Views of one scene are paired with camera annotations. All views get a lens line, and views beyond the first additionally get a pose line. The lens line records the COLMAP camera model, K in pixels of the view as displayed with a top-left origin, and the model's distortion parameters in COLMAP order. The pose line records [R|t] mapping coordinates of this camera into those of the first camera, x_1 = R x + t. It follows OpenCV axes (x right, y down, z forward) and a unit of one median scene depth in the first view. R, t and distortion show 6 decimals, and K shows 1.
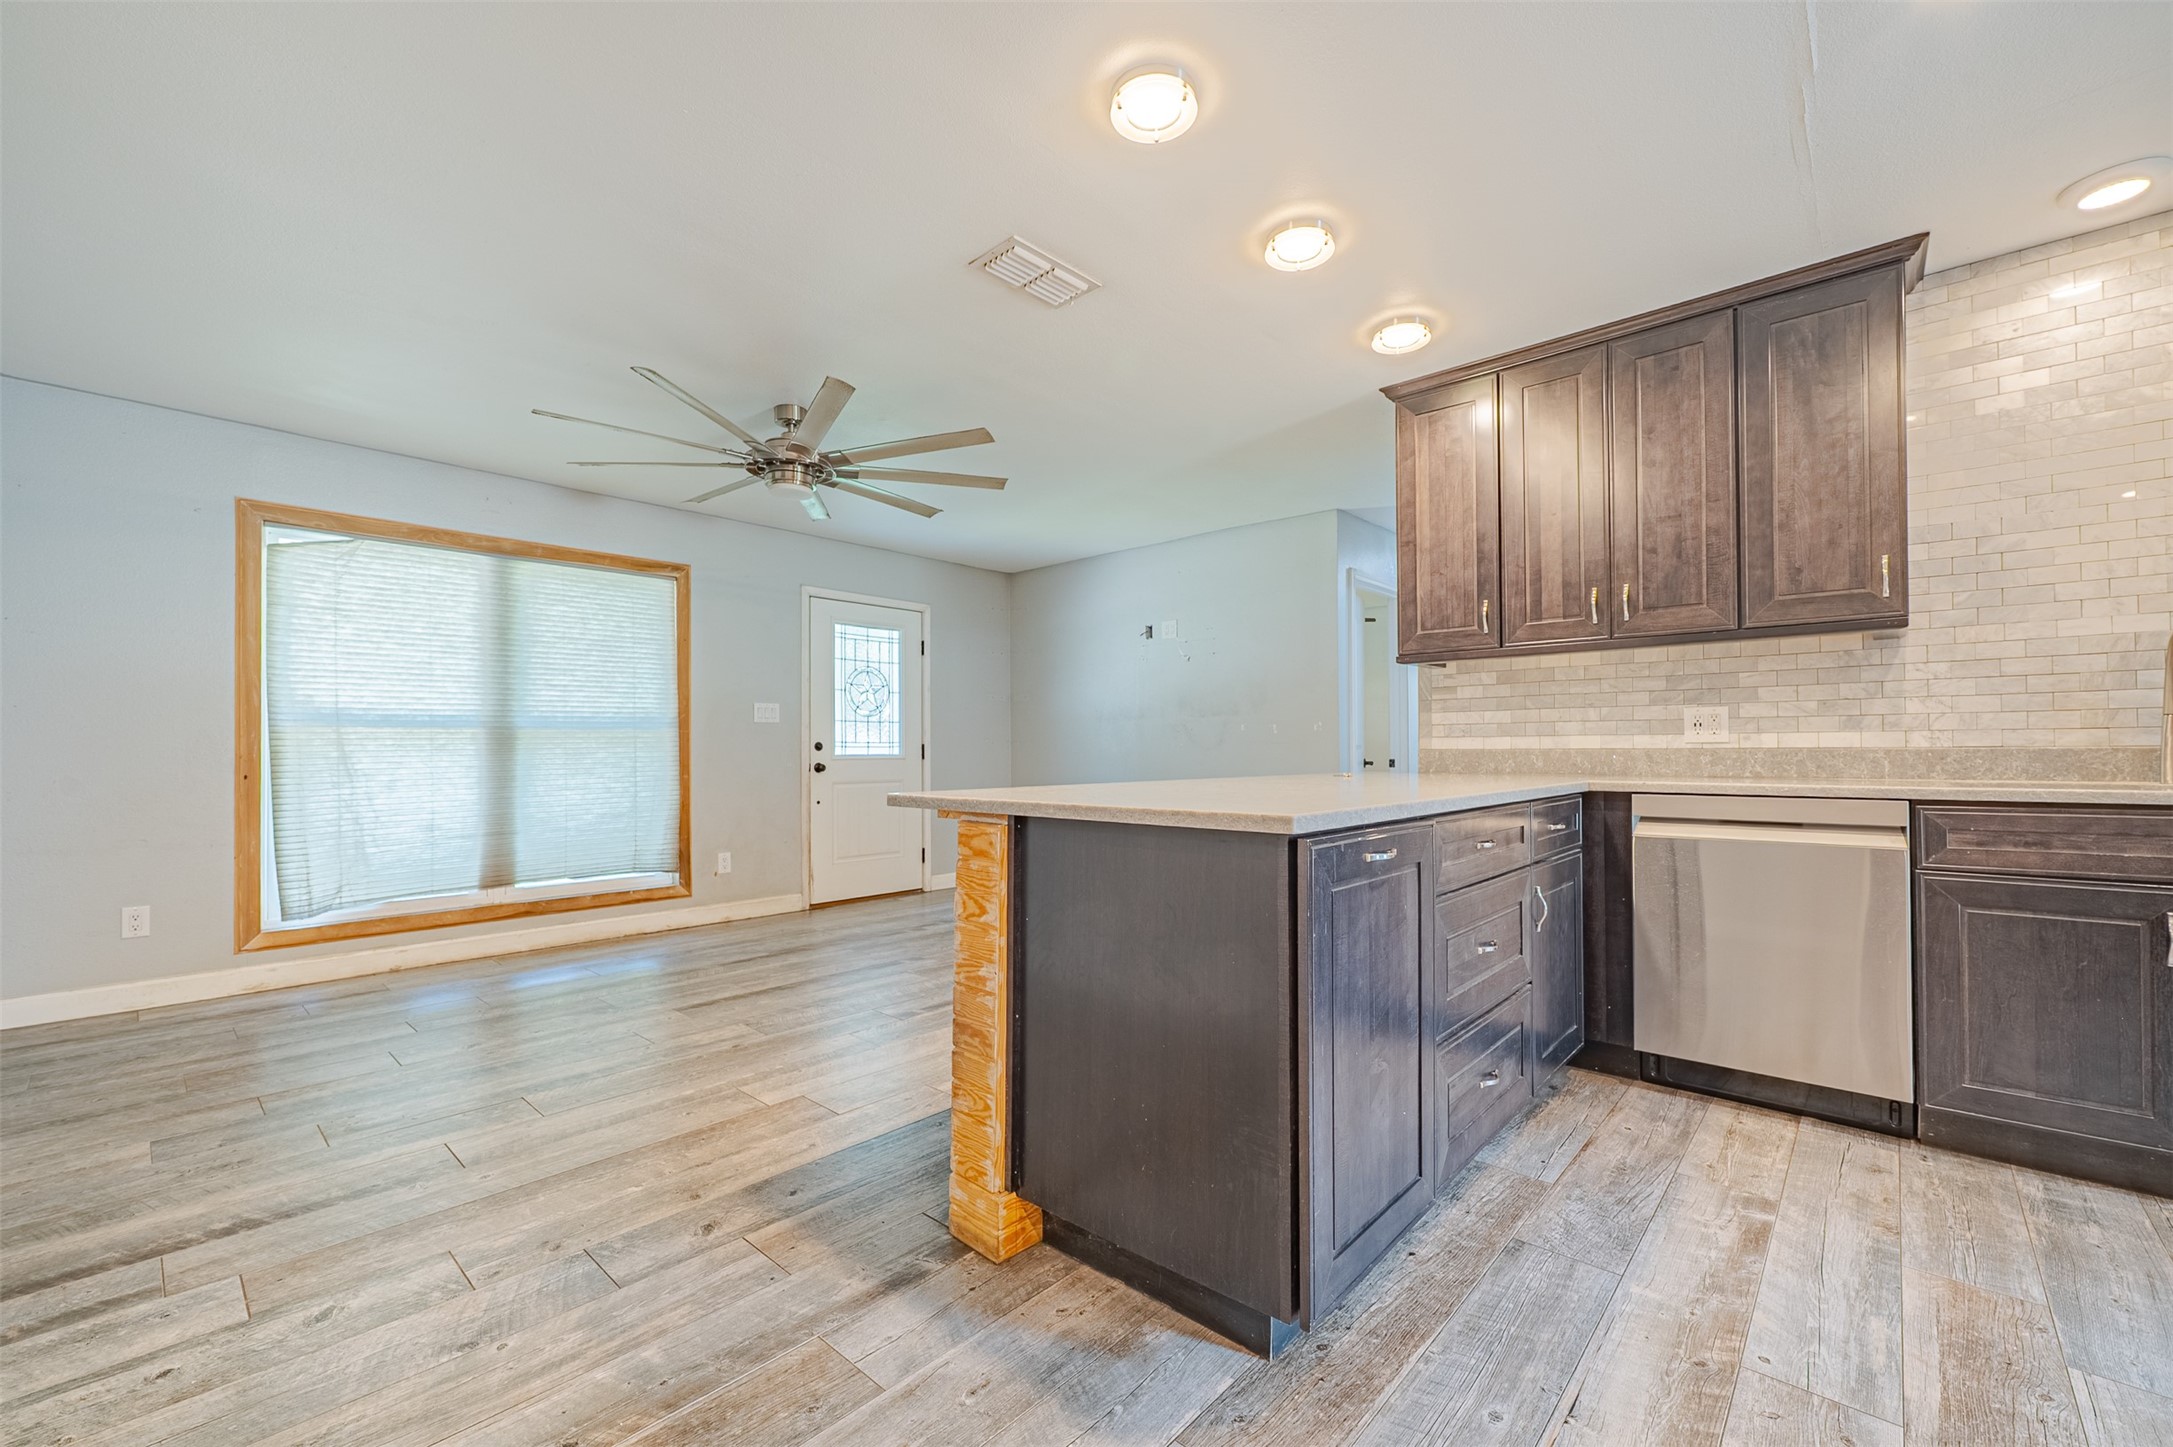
lens RADIAL K [[912.6, 0, 1057.7], [0, 912.6, 739.1], [0, 0, 1]] dist [-0.008035, 0.001690]
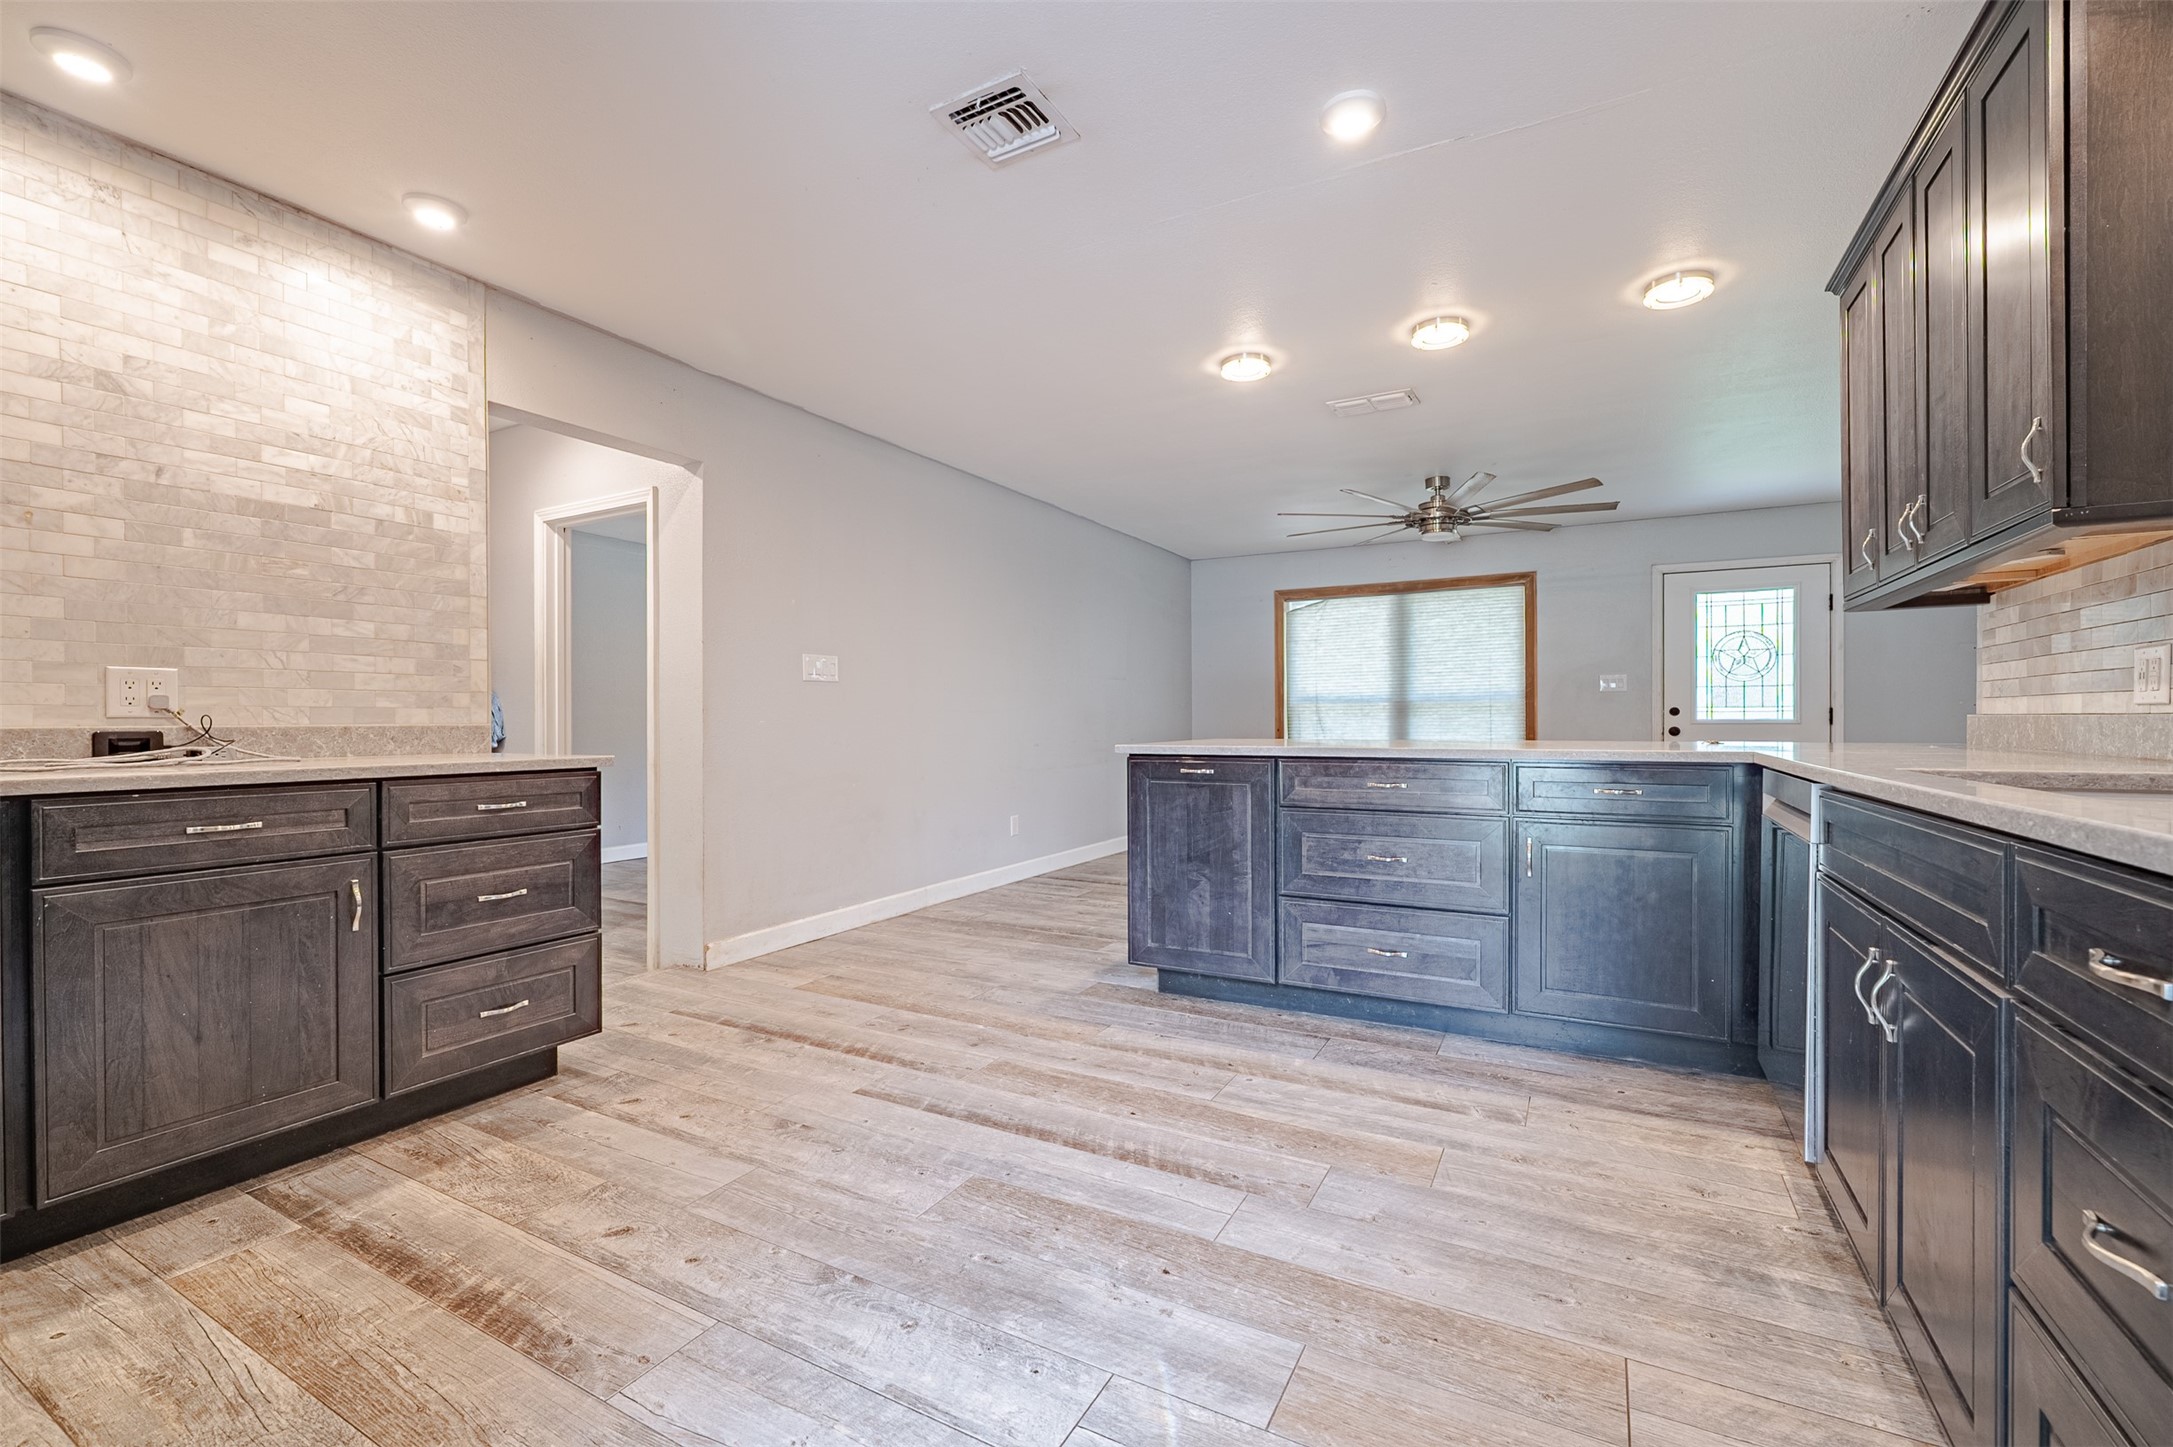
lens RADIAL K [[912.6, 0, 1137.1], [0, 912.6, 730.1], [0, 0, 1]] dist [-0.008035, 0.001690]
pose [[0.279692, 0.013198, -0.959999, 1.483937], [0.016561, 0.999690, 0.018568, -0.001289], [0.959947, -0.021092, 0.279387, 0.213796]]
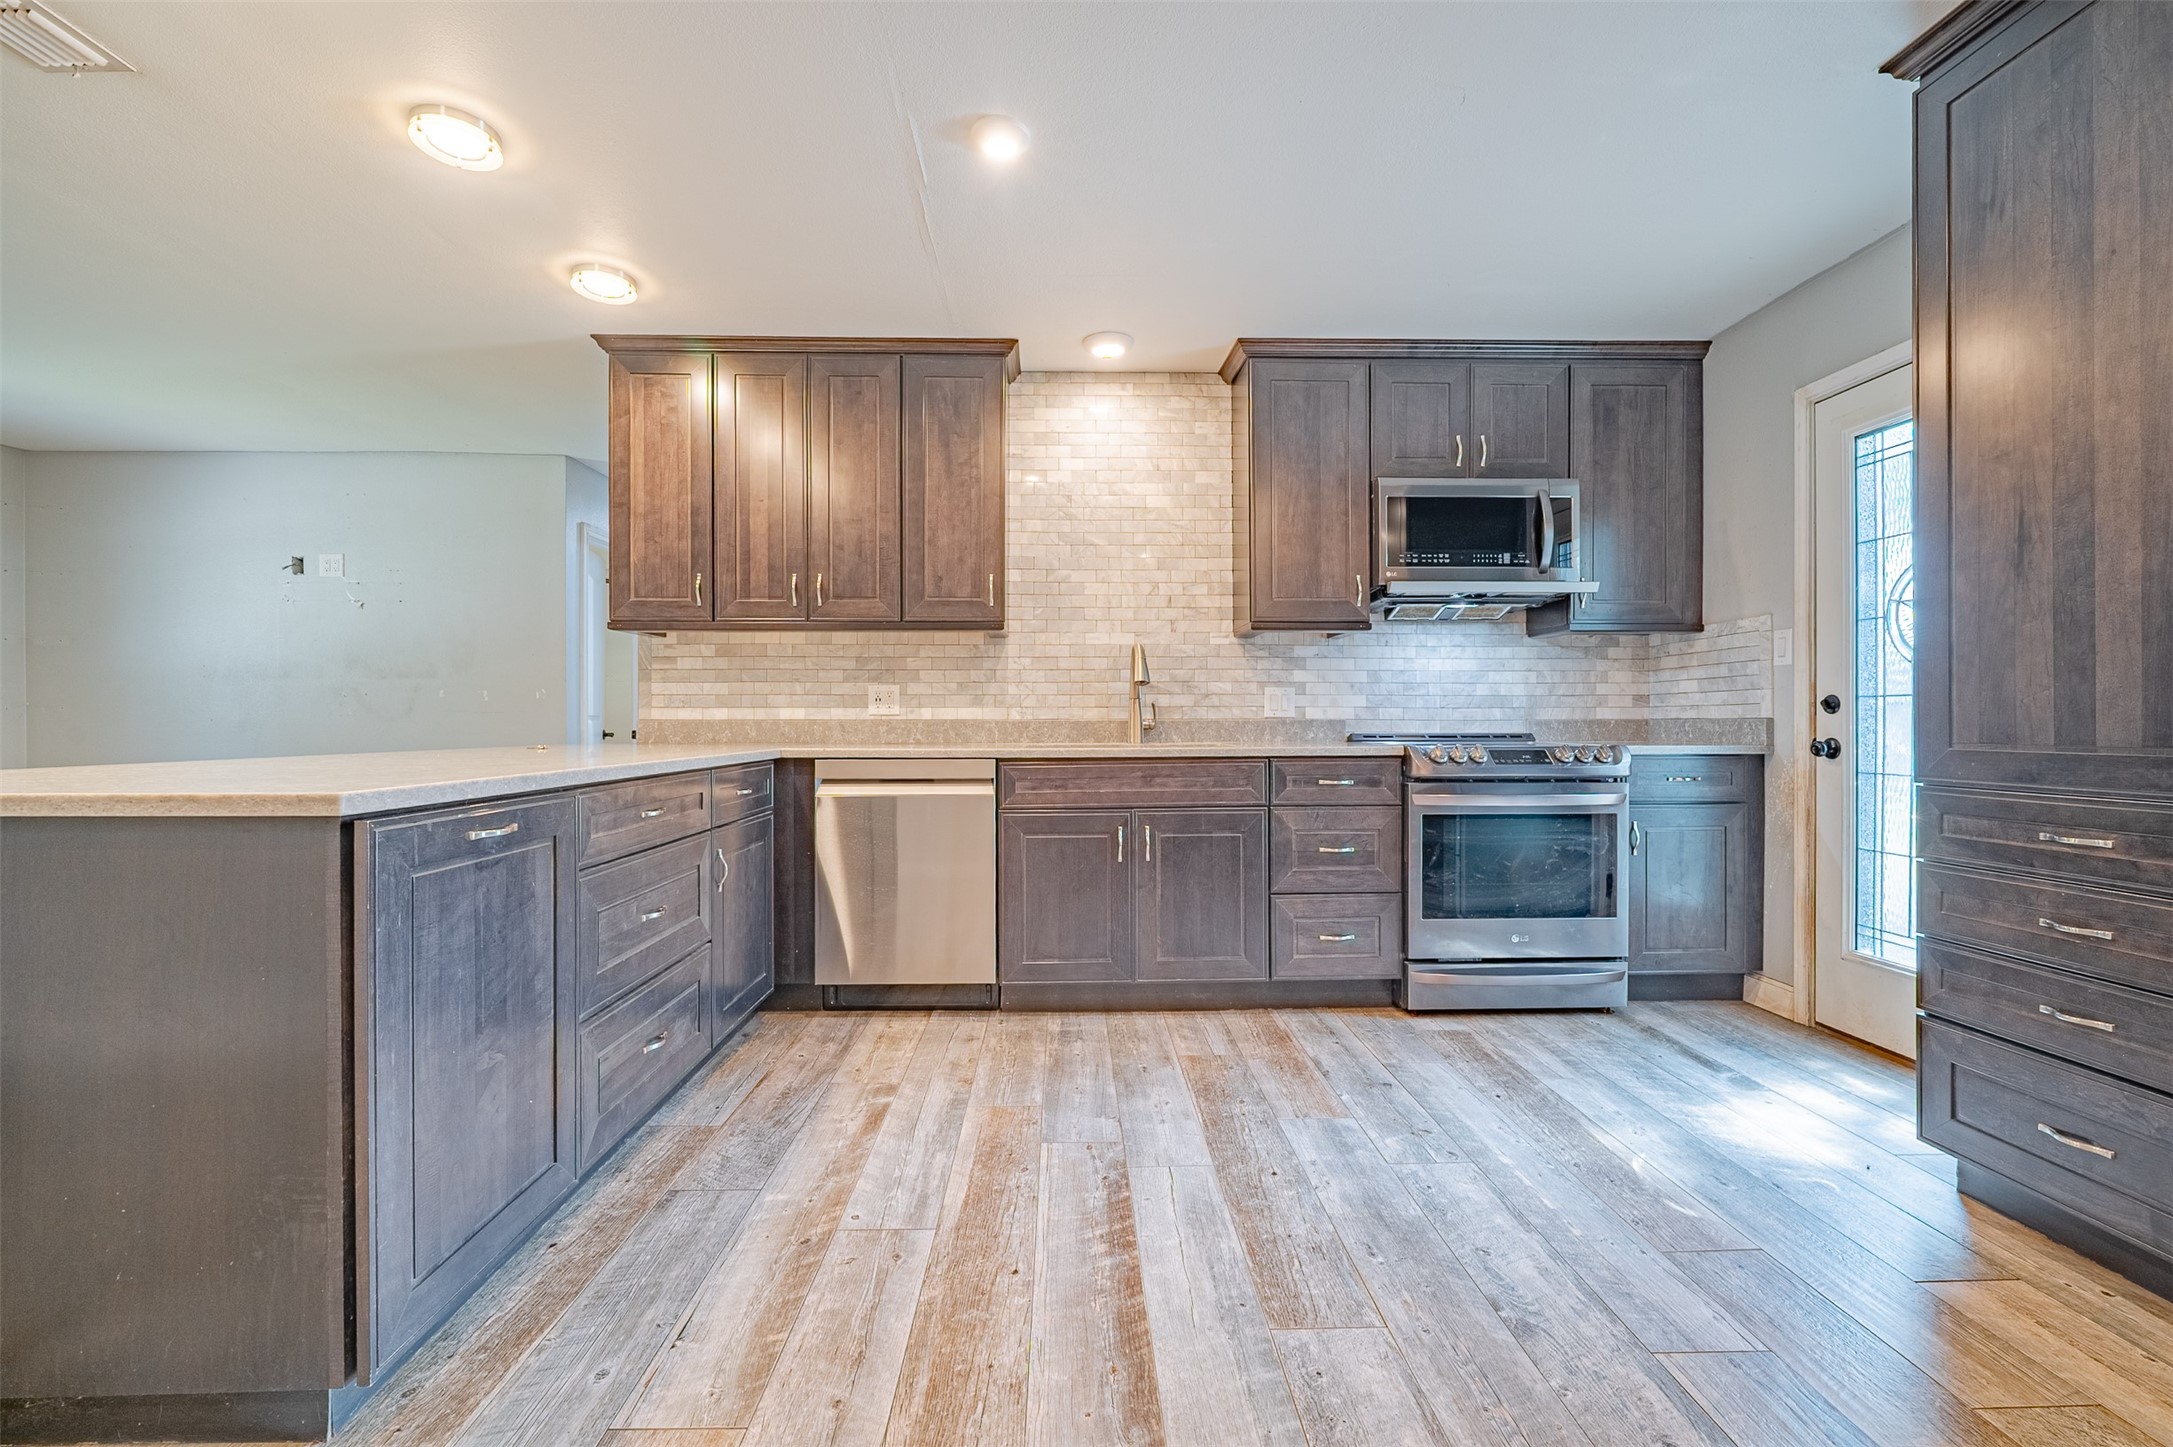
lens RADIAL K [[912.6, 0, 1108.7], [0, 912.6, 722.1], [0, 0, 1]] dist [-0.008035, 0.001690]
pose [[0.699085, 0.002726, 0.715034, 0.086790], [-0.011770, 0.999901, 0.007696, 0.000882], [-0.714942, -0.013796, 0.699048, -0.060989]]
